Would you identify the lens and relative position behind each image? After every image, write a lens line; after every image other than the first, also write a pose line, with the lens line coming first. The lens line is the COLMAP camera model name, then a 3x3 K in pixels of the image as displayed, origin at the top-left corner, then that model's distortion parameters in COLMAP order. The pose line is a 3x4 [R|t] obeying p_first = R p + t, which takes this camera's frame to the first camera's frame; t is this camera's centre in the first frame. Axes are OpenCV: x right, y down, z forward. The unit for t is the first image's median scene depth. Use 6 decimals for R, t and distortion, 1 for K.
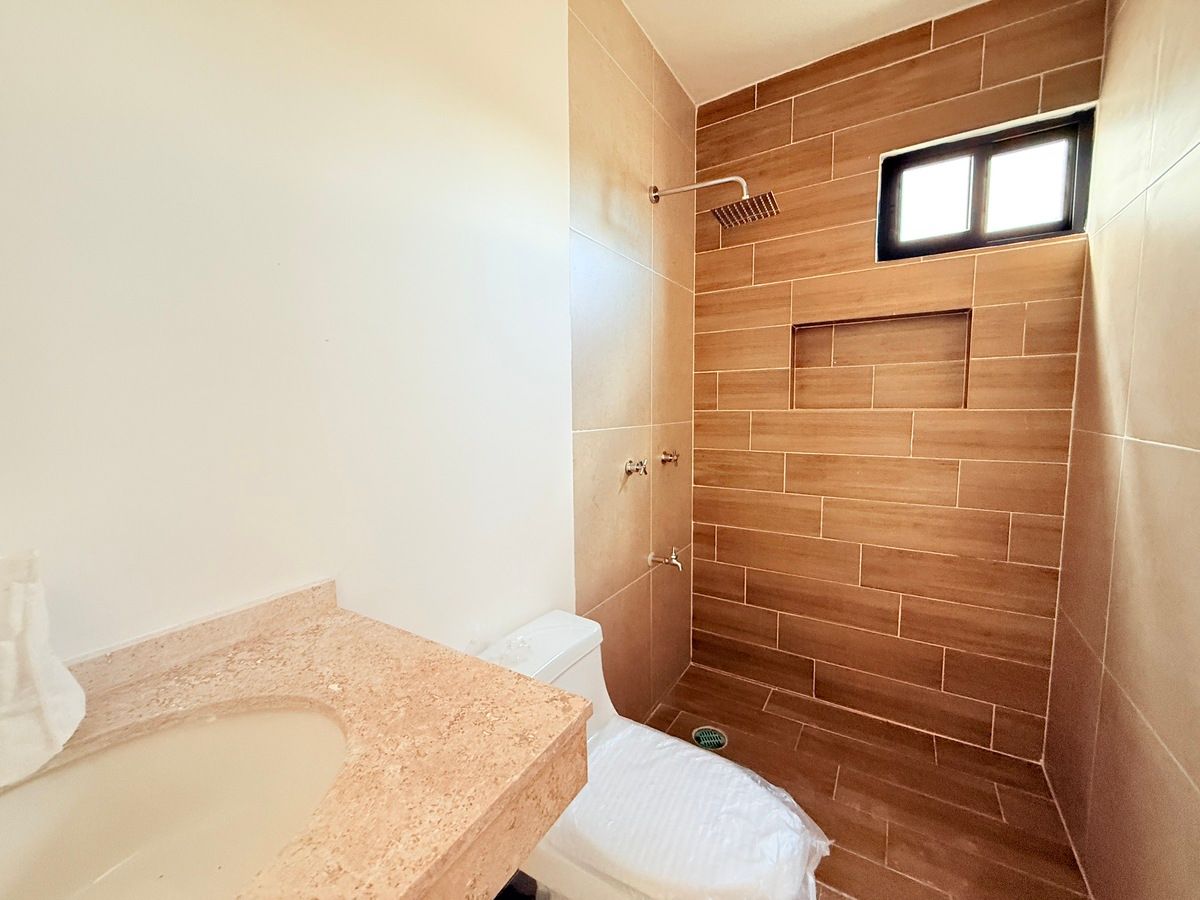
lens RADIAL K [[473.9, 0, 600.0], [0, 473.9, 450.0], [0, 0, 1]] dist [-0.000998, -0.000521]
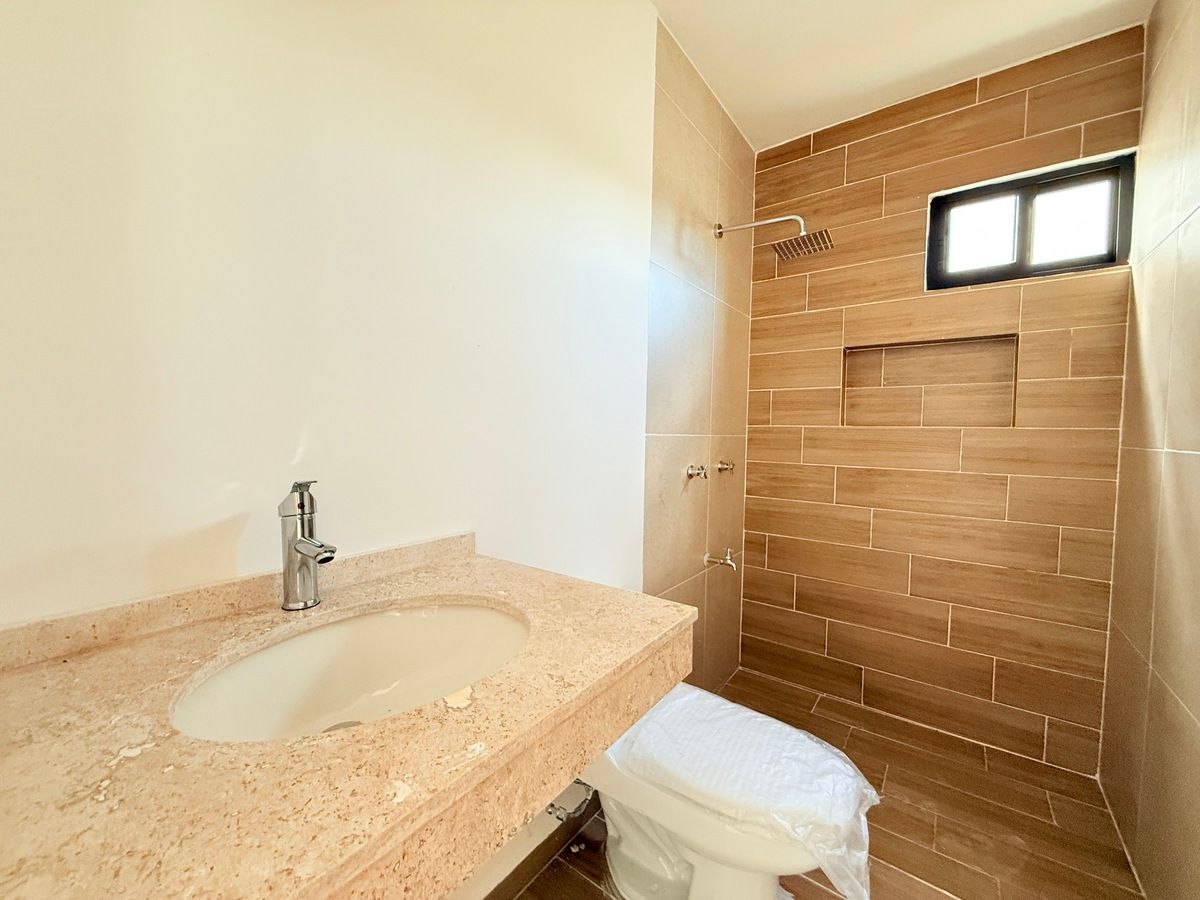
lens RADIAL K [[475.6, 0, 600.0], [0, 475.6, 450.0], [0, 0, 1]] dist [-0.002401, 0.000078]
pose [[0.996468, 0.031705, -0.077753, -0.065022], [-0.035909, 0.997934, -0.053283, 0.053860], [0.075903, 0.055887, 0.995548, -0.123357]]
